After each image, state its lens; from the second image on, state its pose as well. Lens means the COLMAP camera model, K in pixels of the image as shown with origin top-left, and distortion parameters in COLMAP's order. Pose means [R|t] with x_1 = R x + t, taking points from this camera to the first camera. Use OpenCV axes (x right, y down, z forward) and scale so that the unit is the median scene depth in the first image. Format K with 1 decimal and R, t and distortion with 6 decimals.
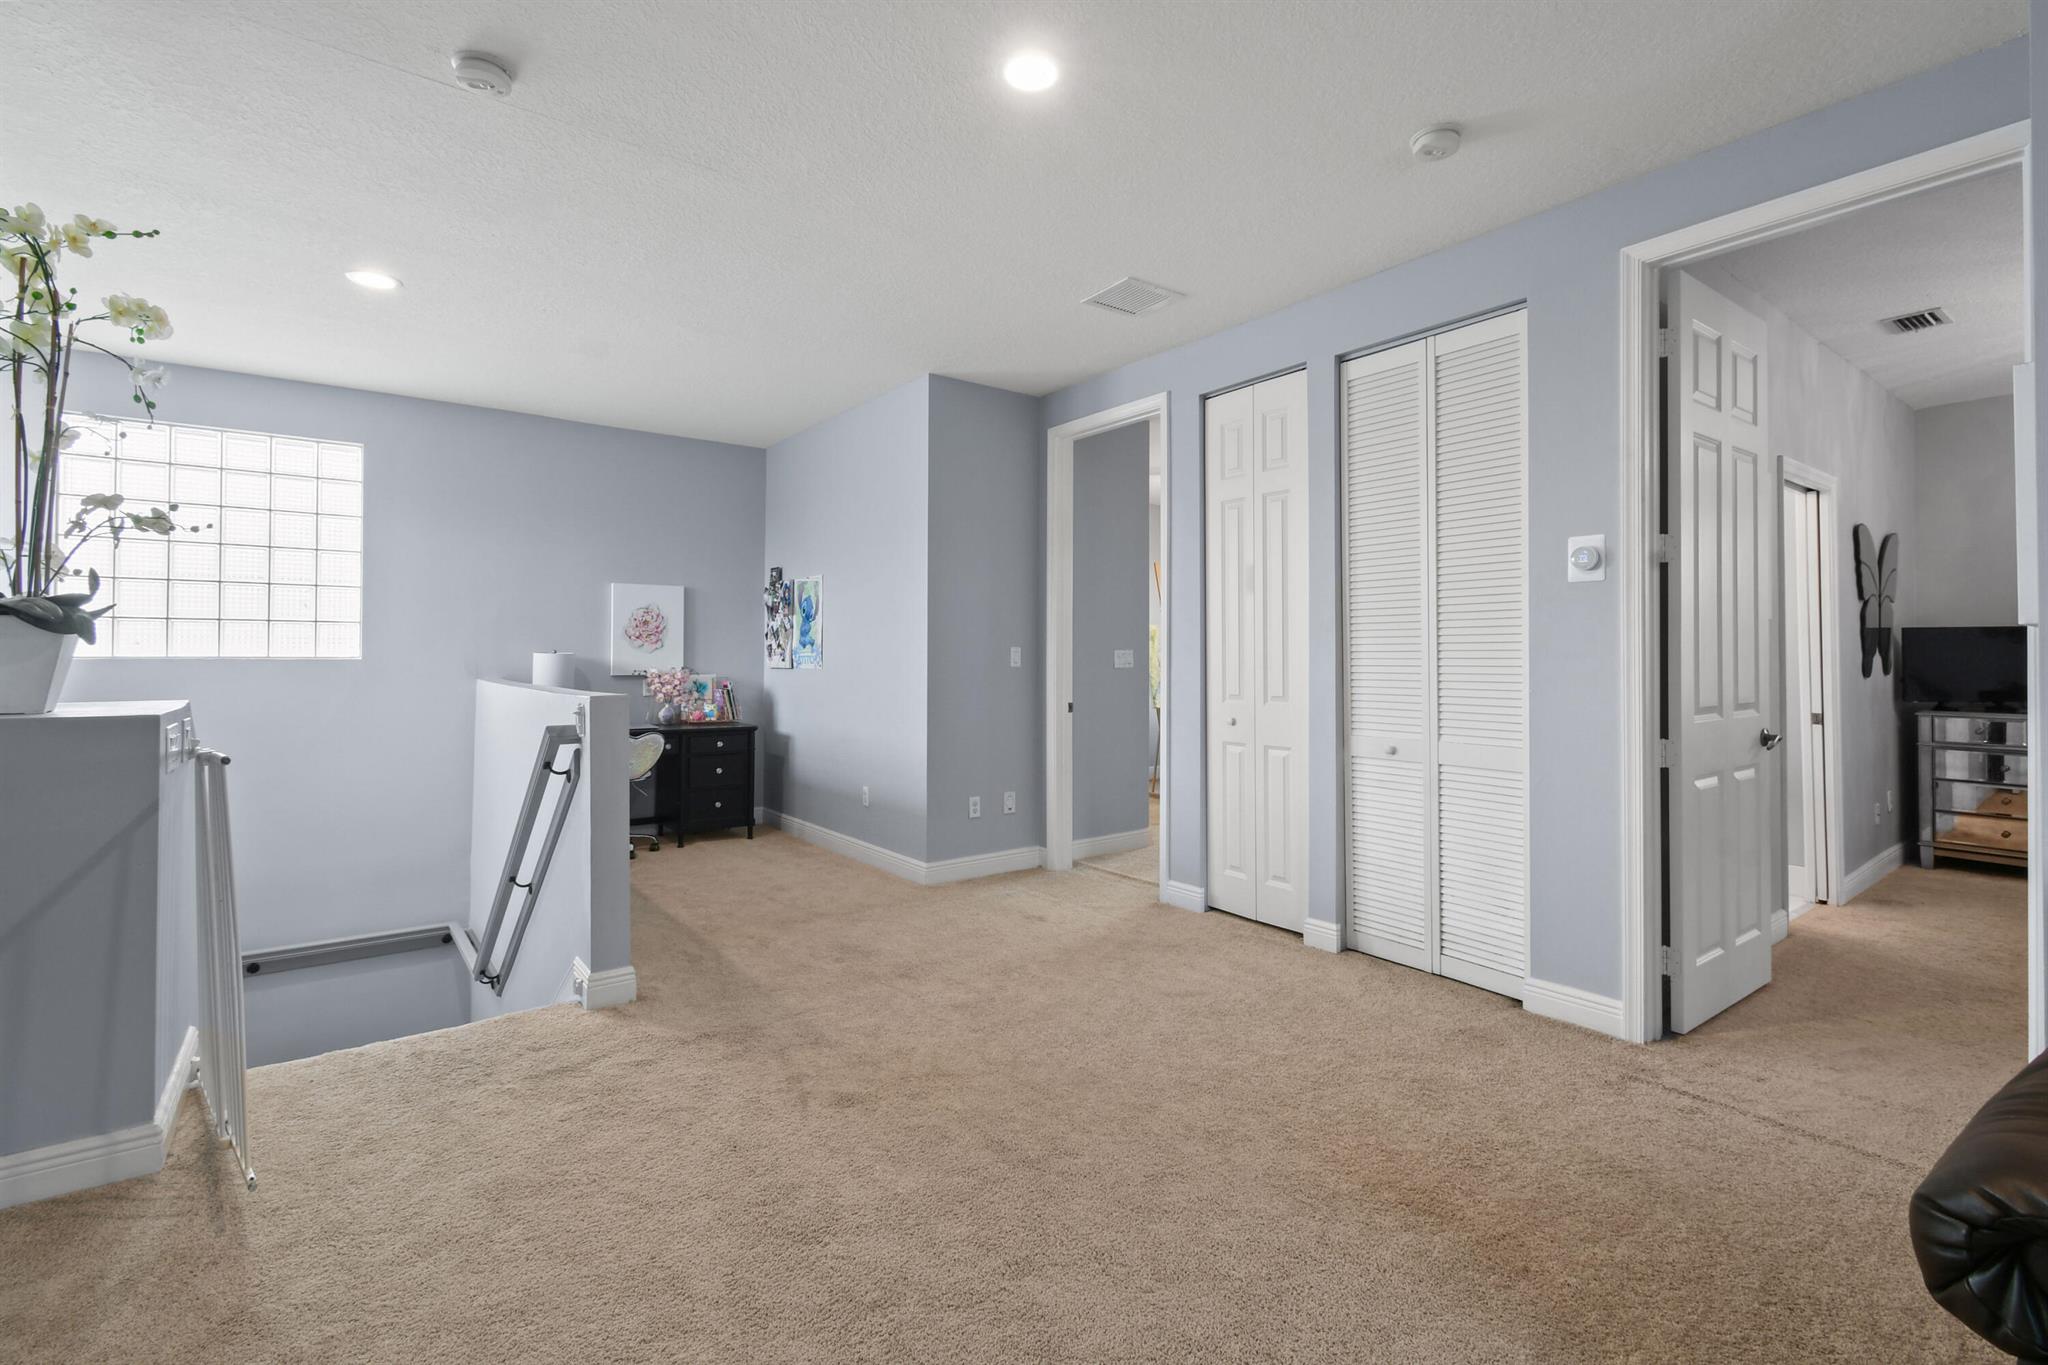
lens RADIAL K [[920.3, 0, 1021.5], [0, 920.3, 663.5], [0, 0, 1]] dist [0.003065, 0.000101]
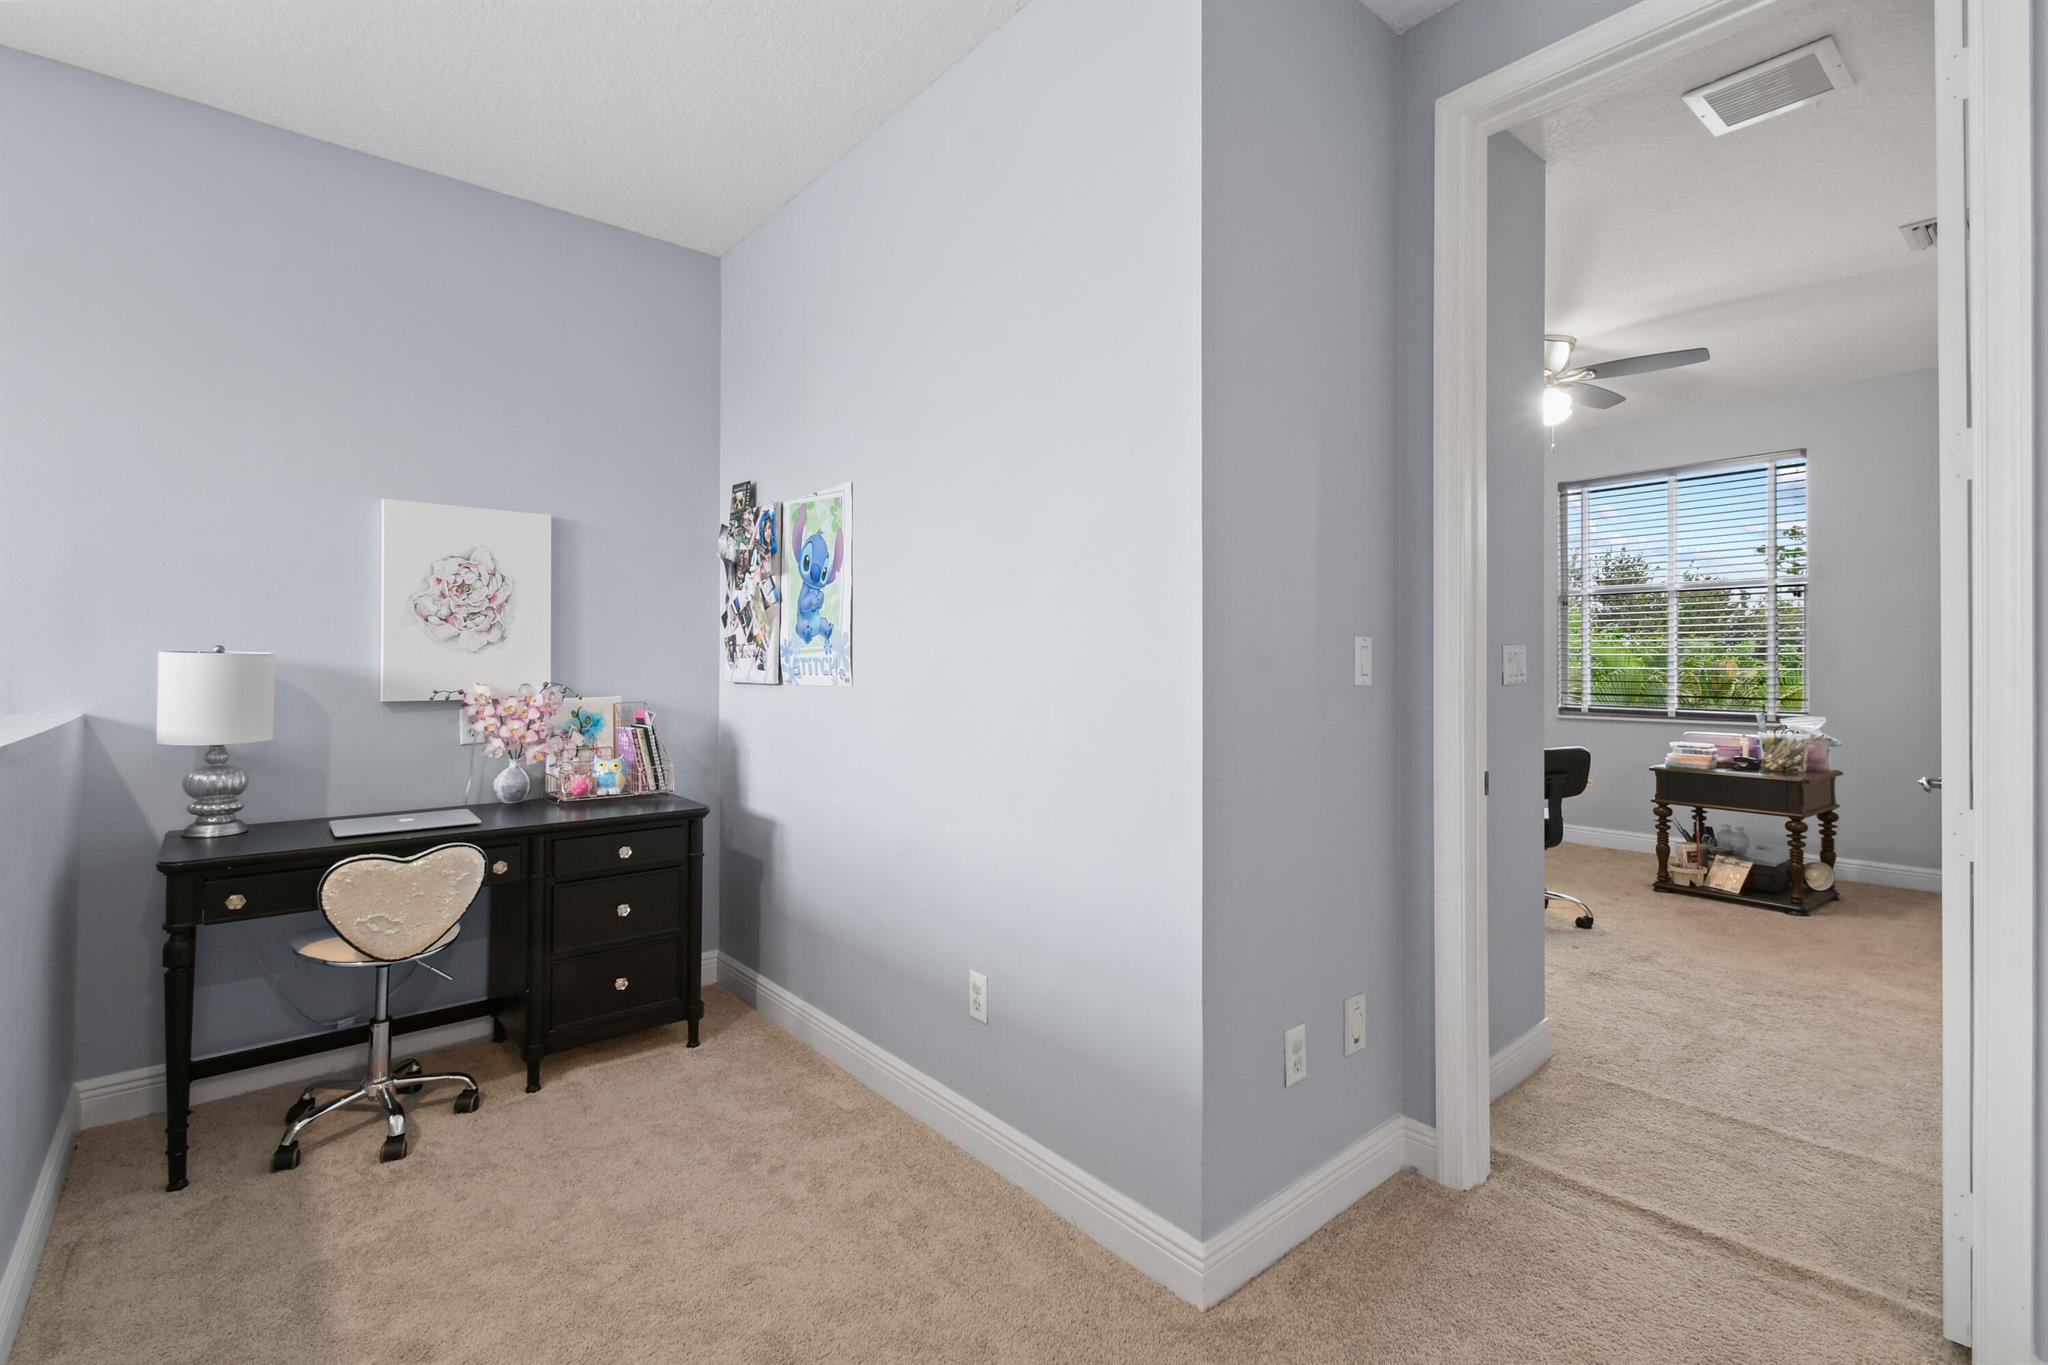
lens RADIAL K [[920.3, 0, 1017.1], [0, 920.3, 678.1], [0, 0, 1]] dist [0.003065, 0.000101]
pose [[0.998407, -0.000956, 0.056420, -0.153673], [0.000428, 0.999956, 0.009358, -0.002683], [-0.056426, -0.009319, 0.998363, 0.515430]]
